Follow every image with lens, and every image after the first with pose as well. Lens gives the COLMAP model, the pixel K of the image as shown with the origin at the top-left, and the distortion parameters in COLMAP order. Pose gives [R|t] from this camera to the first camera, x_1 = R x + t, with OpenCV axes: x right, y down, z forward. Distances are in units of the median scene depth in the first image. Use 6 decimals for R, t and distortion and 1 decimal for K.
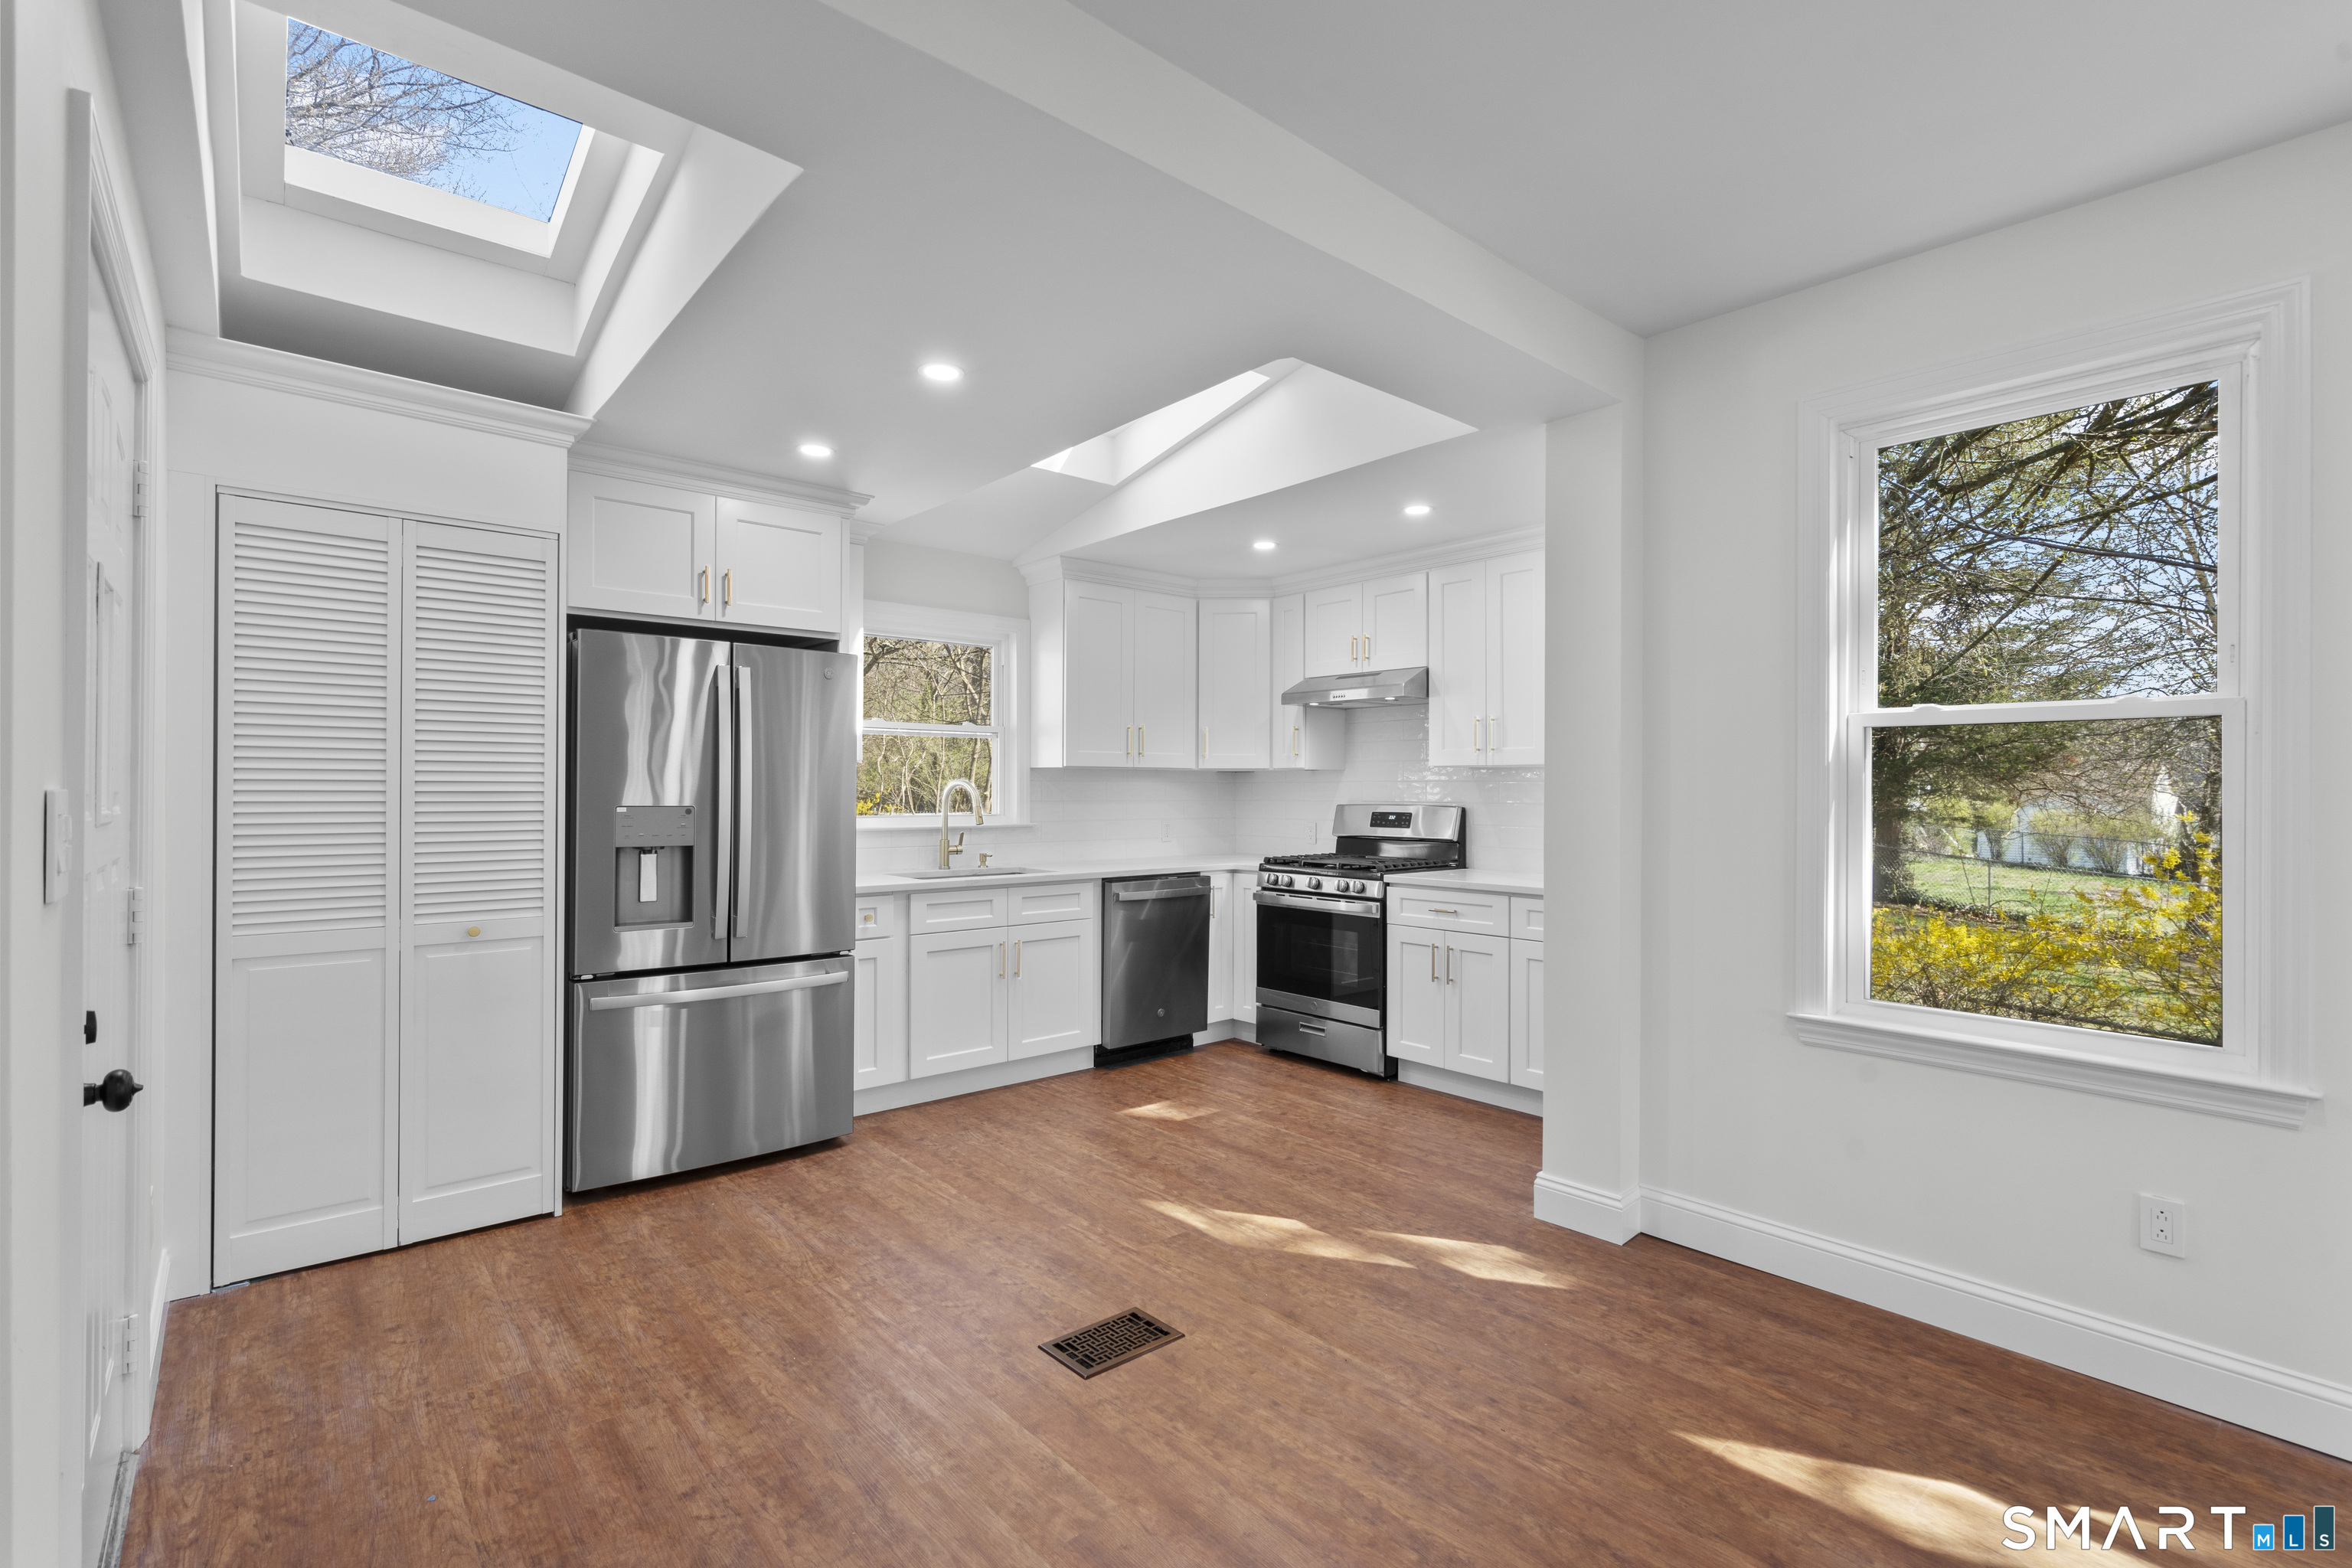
lens RADIAL K [[1073.8, 0, 1175.0], [0, 1073.8, 787.3], [0, 0, 1]] dist [0.000362, 0.001336]
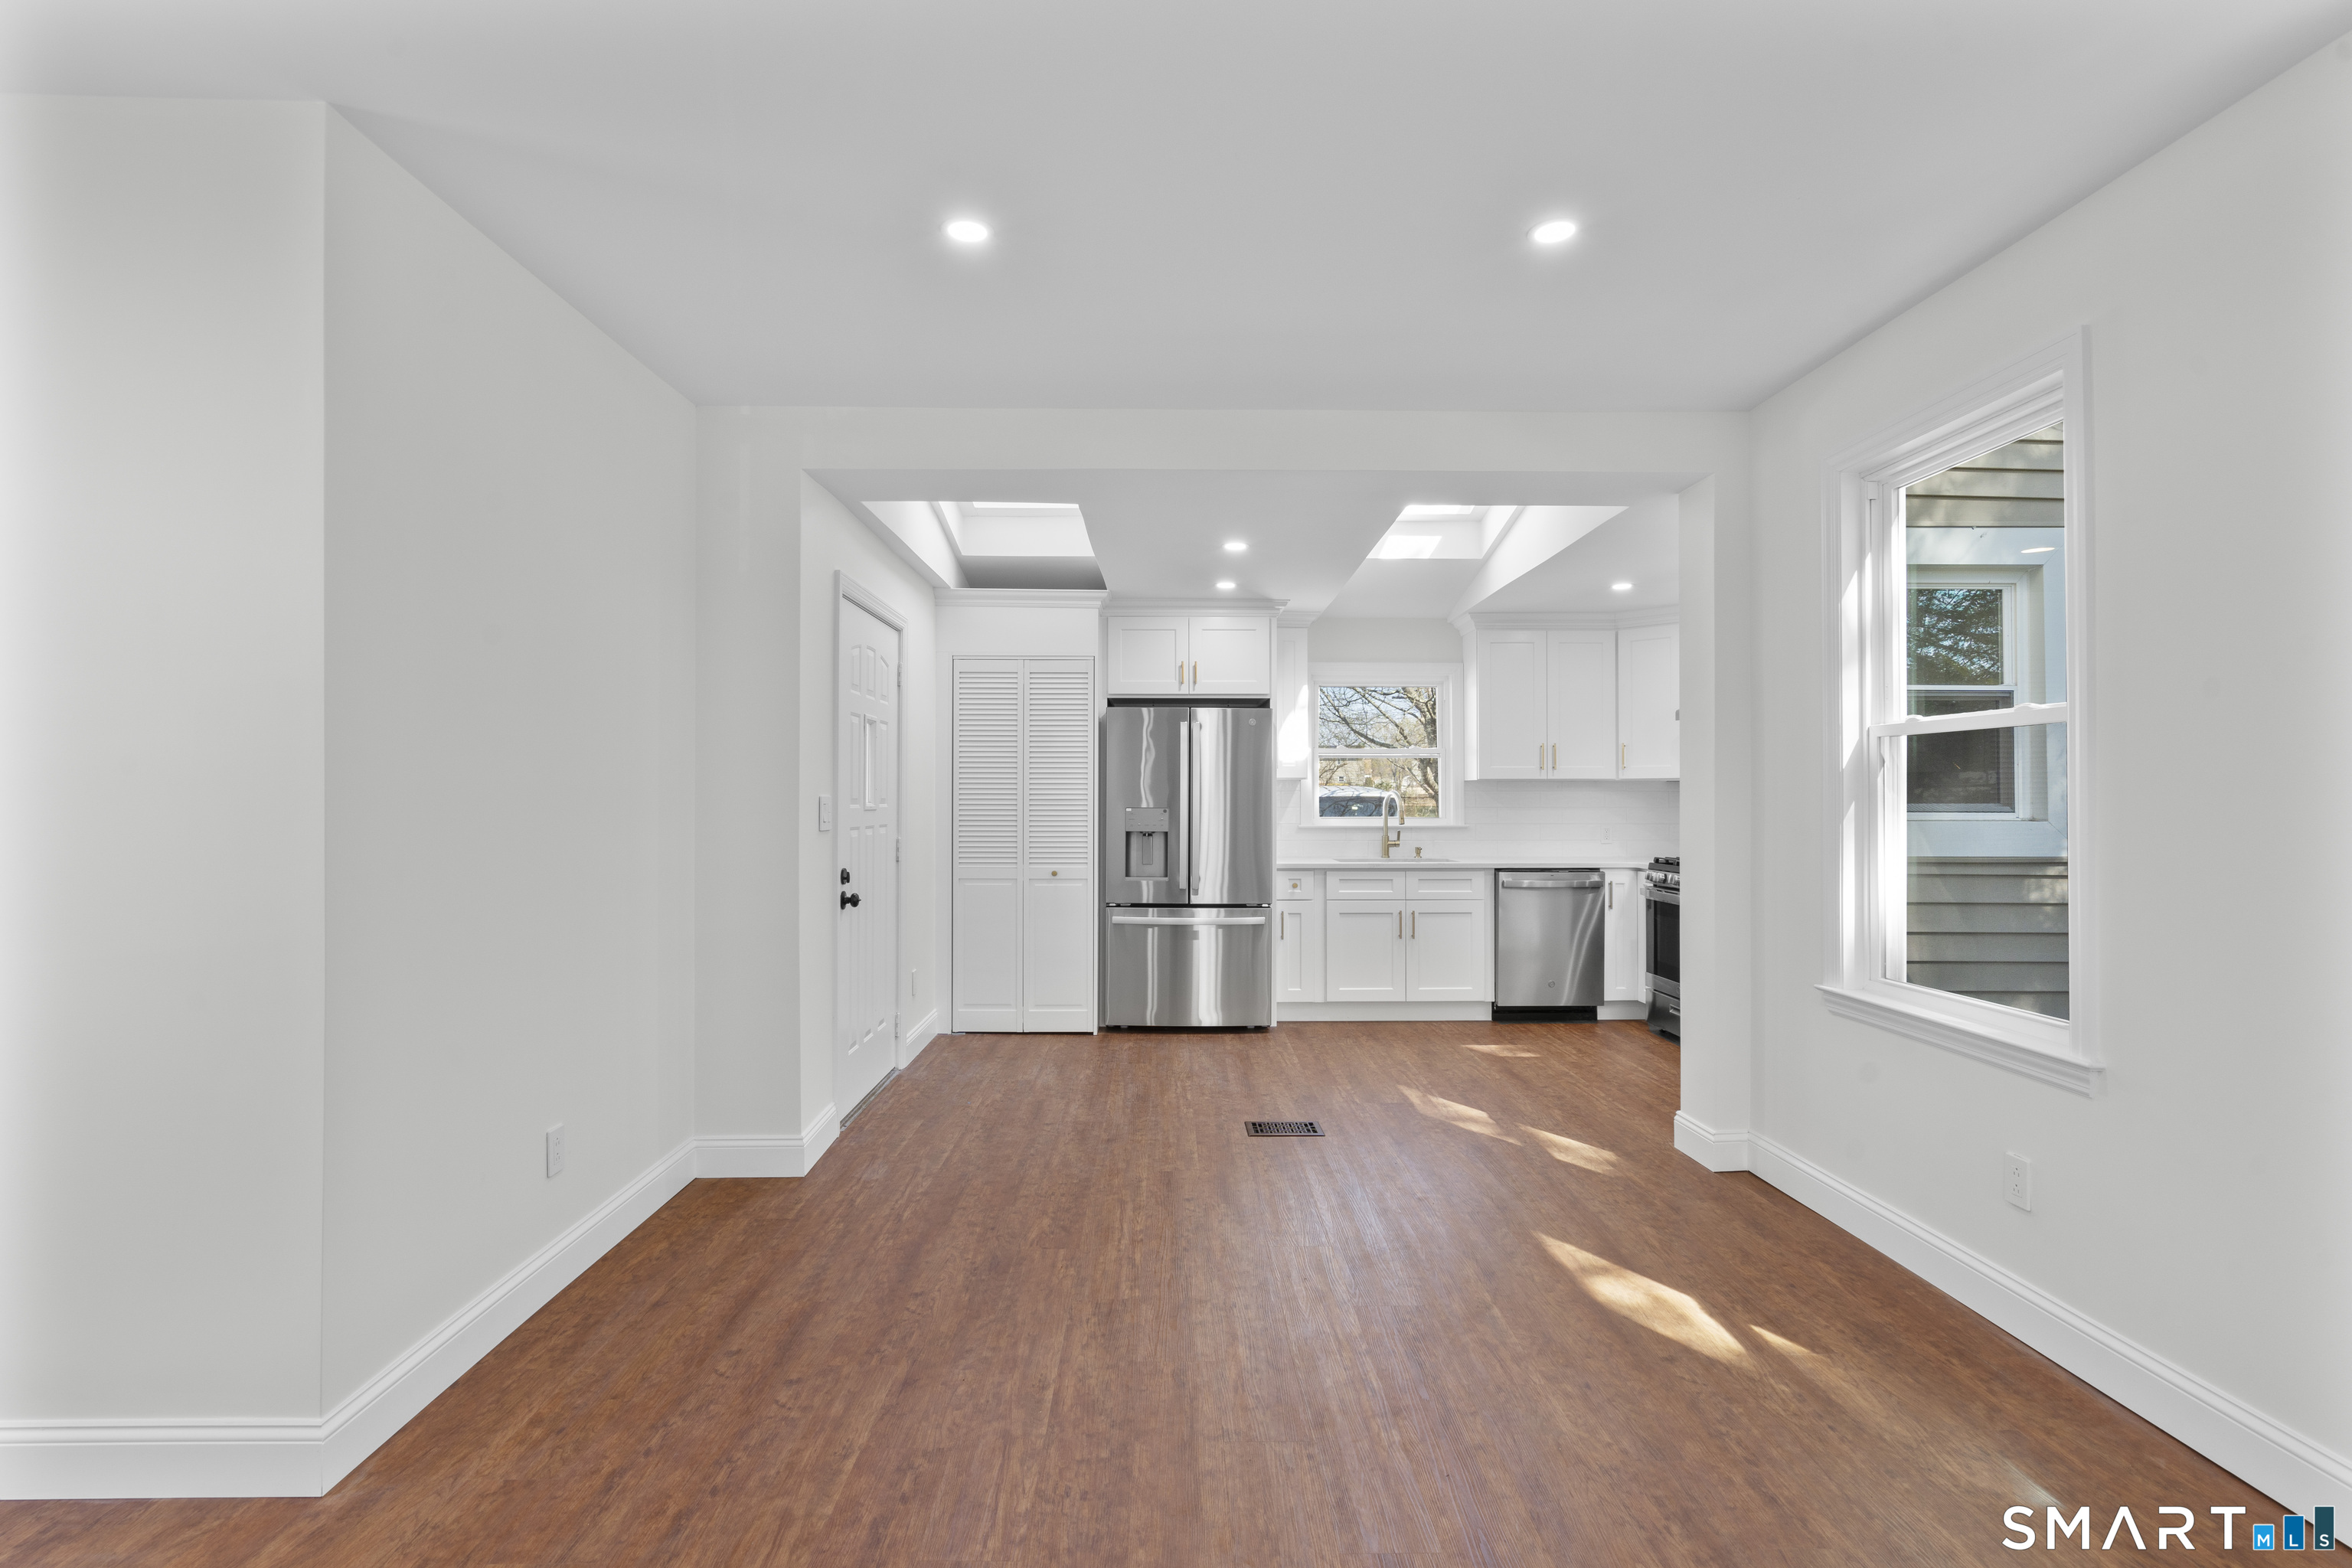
lens RADIAL K [[1070.1, 0, 1170.1], [0, 1070.1, 795.0], [0, 0, 1]] dist [-0.000708, 0.000198]
pose [[0.765121, -0.005979, -0.643858, 0.676785], [0.003756, 0.999981, -0.004822, 0.006374], [0.643875, 0.001271, 0.765130, -0.291700]]
